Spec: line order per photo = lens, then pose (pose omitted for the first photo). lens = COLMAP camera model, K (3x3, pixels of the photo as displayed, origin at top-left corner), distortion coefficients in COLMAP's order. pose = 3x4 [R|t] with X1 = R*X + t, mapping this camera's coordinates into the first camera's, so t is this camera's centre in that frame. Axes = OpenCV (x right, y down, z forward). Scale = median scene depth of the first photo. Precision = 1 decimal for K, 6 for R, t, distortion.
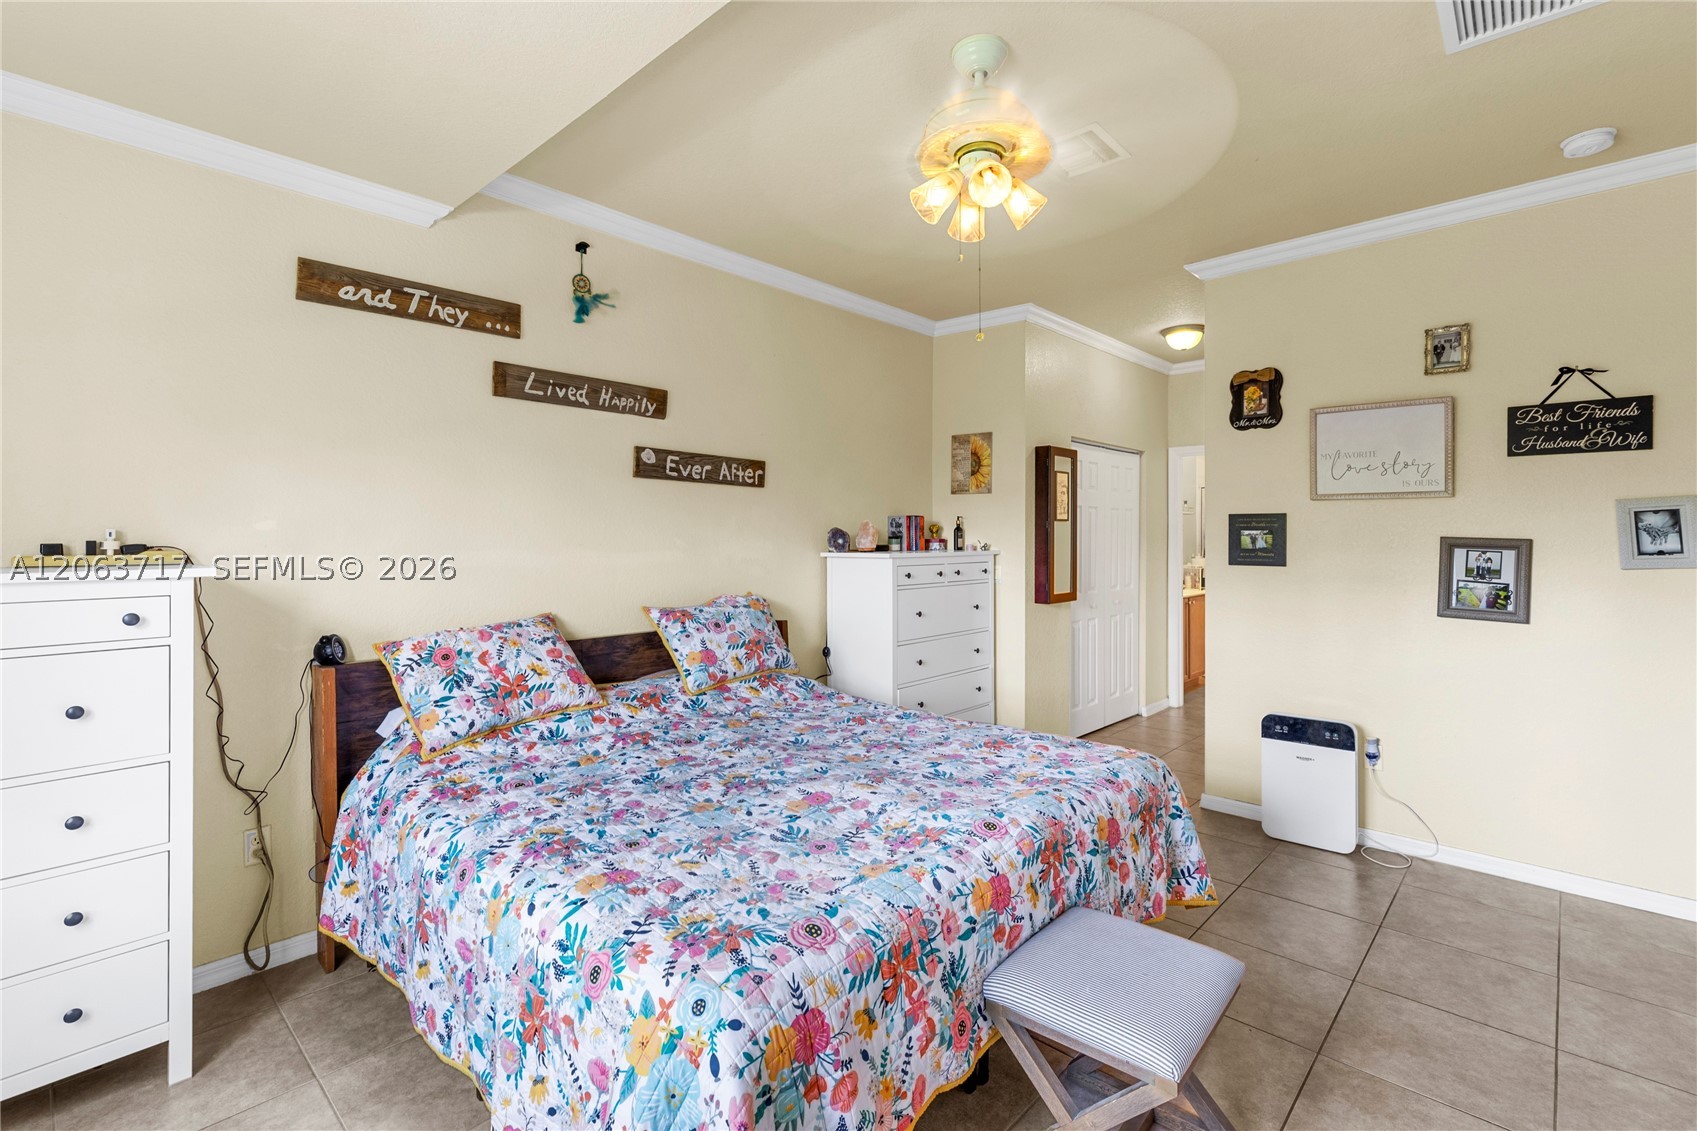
lens RADIAL K [[770.2, 0, 846.1], [0, 770.2, 532.0], [0, 0, 1]] dist [0.002704, -0.000611]
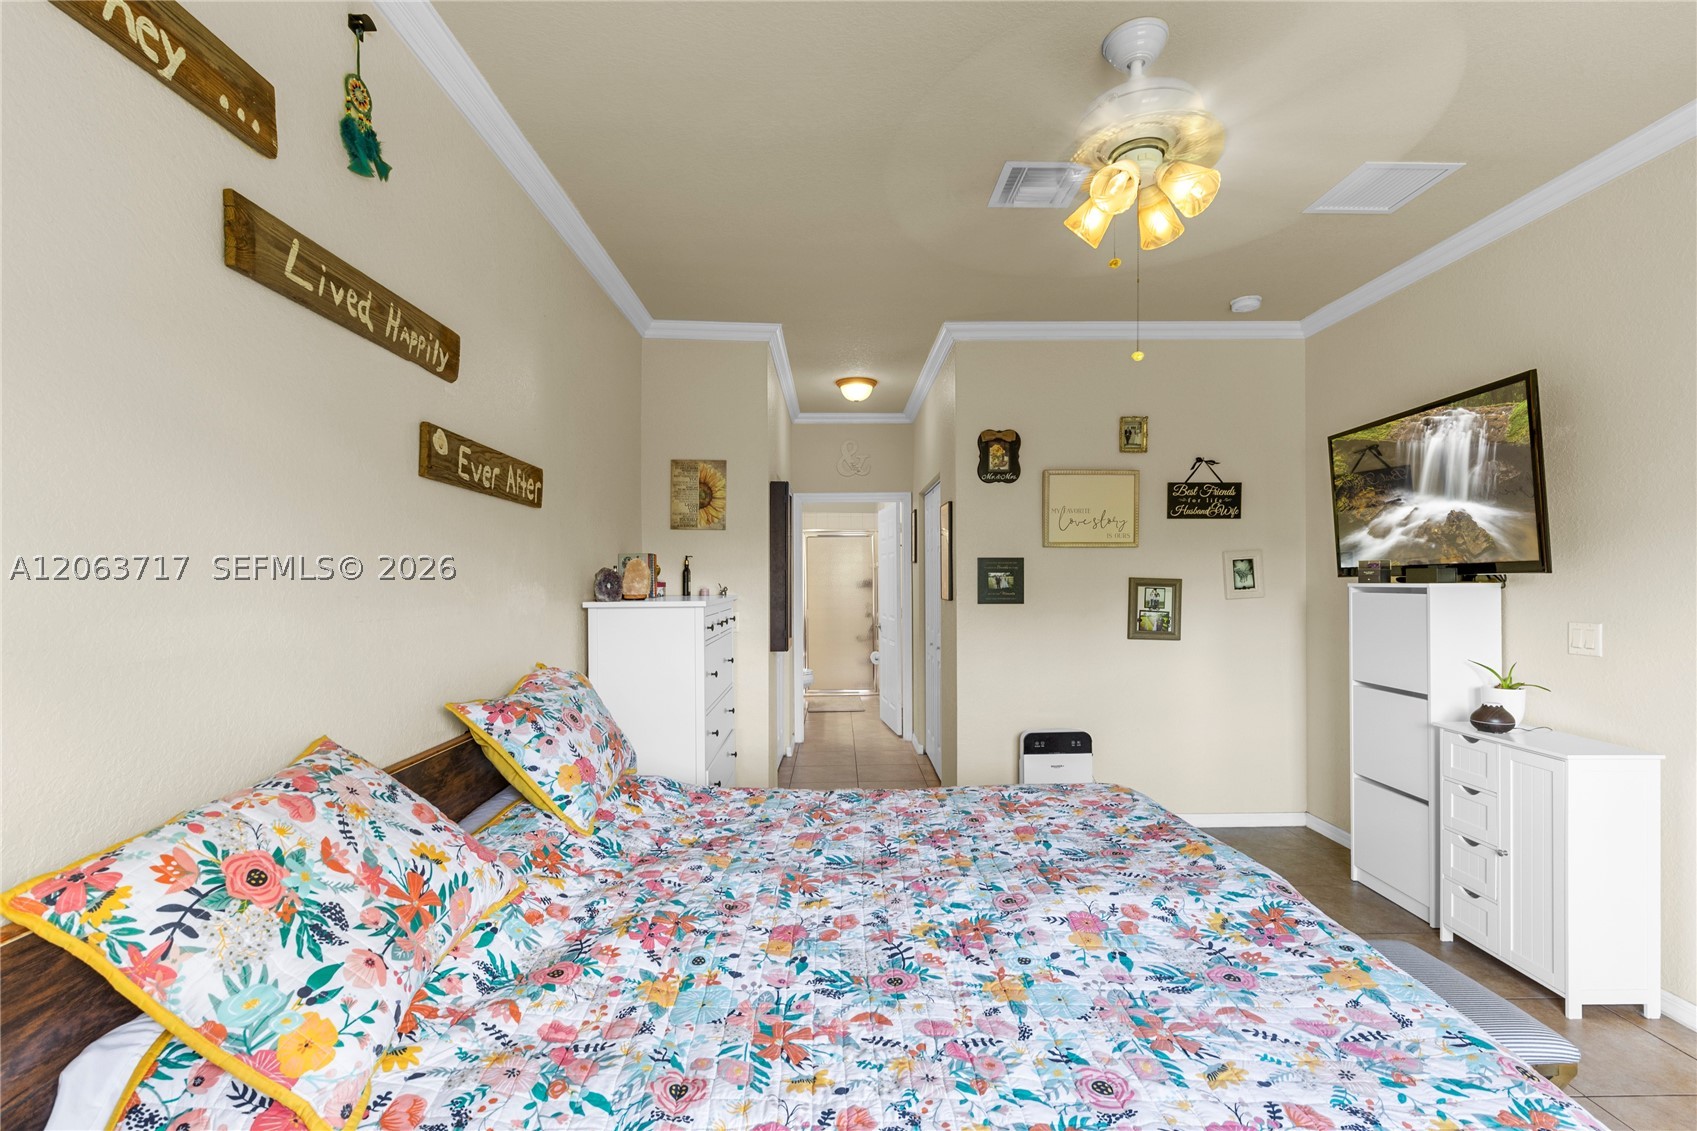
lens RADIAL K [[770.2, 0, 849.9], [0, 770.2, 578.2], [0, 0, 1]] dist [0.002704, -0.000611]
pose [[0.715819, -0.003415, 0.698277, -0.477840], [0.000495, 0.999990, 0.004383, 0.001293], [-0.698285, -0.002791, 0.715814, 0.401316]]
